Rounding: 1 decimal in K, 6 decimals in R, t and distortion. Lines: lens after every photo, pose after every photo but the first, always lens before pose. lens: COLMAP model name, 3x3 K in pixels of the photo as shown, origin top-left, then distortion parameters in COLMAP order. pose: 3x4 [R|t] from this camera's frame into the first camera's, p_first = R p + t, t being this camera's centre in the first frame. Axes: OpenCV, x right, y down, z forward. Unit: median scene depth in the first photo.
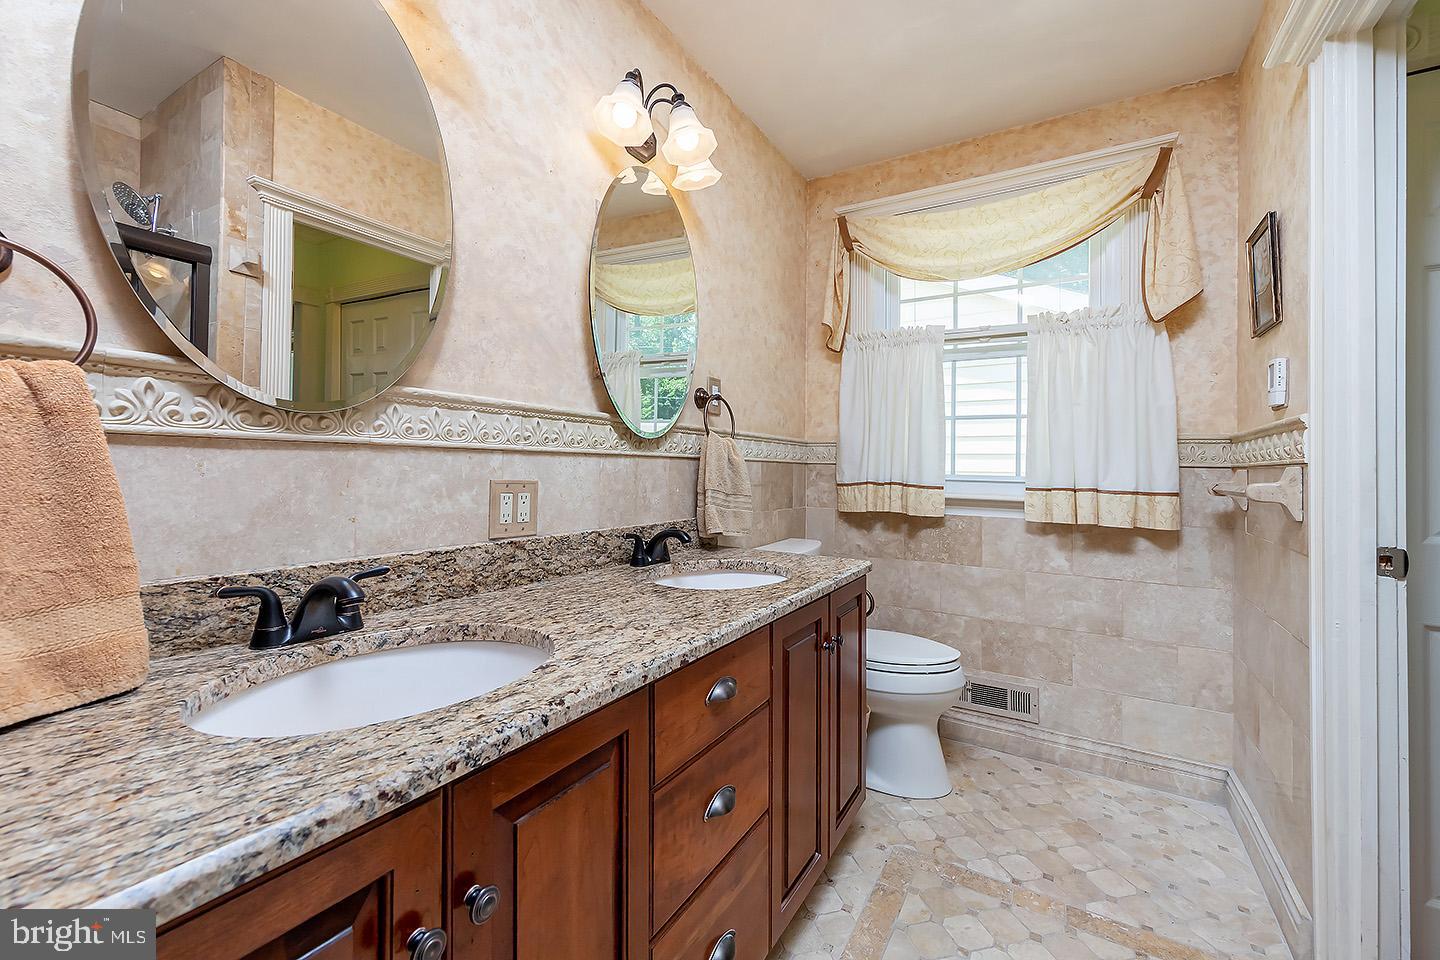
lens RADIAL K [[593.1, 0, 723.5], [0, 593.1, 470.0], [0, 0, 1]] dist [0.007171, -0.000843]
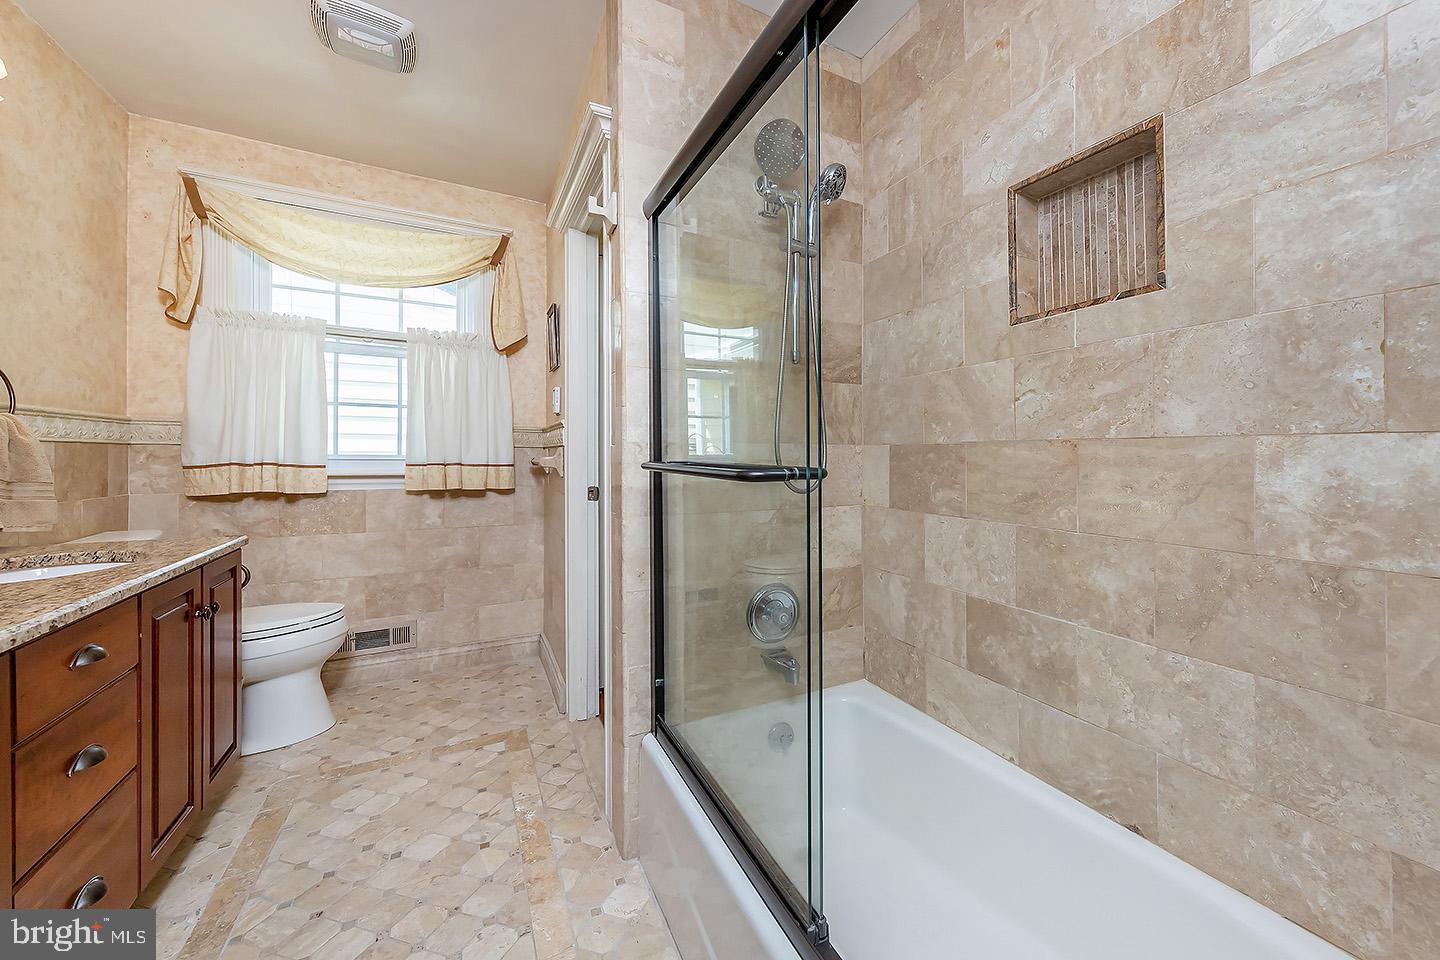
lens RADIAL K [[526.4, 0, 771.9], [0, 526.4, 444.6], [0, 0, 1]] dist [0.003805, -0.000660]
pose [[0.482460, 0.001598, 0.875917, -0.101933], [0.005563, 0.999973, -0.004888, -0.001379], [-0.875900, 0.007231, 0.482438, -0.232152]]
